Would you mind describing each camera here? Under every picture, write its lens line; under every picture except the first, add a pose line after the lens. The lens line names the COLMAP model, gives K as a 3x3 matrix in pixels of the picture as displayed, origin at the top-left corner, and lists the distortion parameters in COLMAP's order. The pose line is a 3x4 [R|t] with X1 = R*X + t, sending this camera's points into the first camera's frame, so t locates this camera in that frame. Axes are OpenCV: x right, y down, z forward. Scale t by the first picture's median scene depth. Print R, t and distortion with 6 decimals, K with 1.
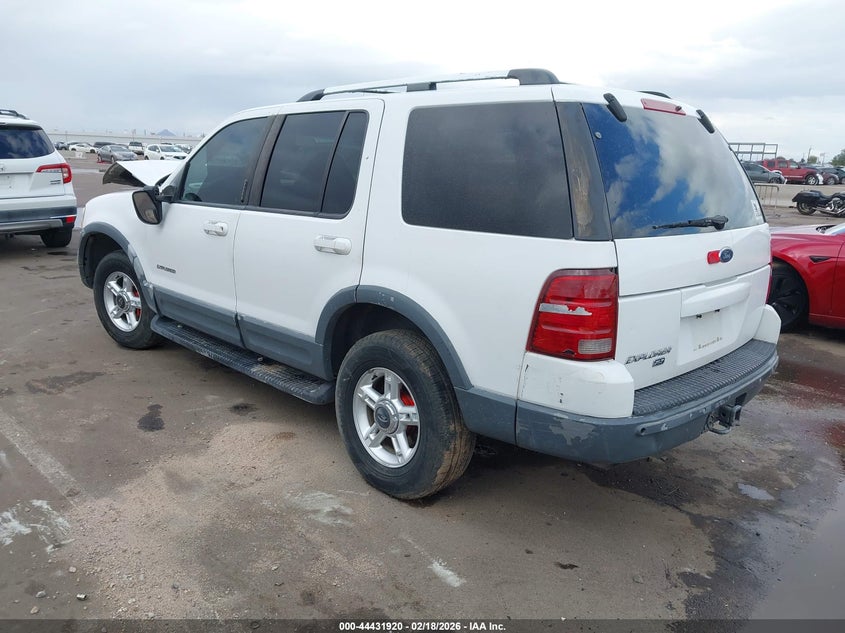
lens RADIAL K [[745.1, 0, 422.5], [0, 745.1, 316.5], [0, 0, 1]] dist [0.051750, -0.014677]
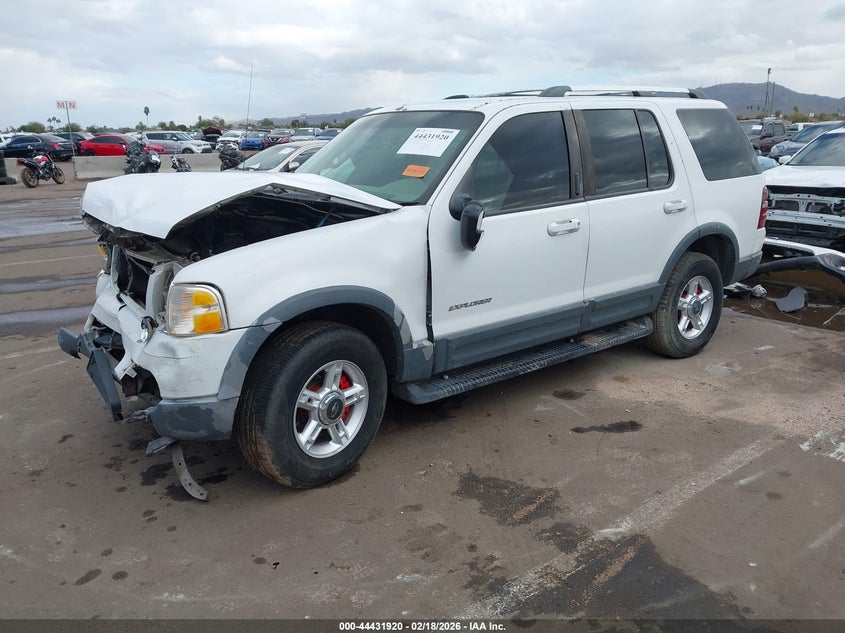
lens RADIAL K [[745.1, 0, 422.5], [0, 745.1, 316.5], [0, 0, 1]] dist [0.051750, -0.014677]
pose [[0.014979, -0.266367, 0.963755, -1.466463], [0.218307, 0.941481, 0.256817, -0.349654], [-0.975765, 0.206547, 0.072252, 1.332368]]
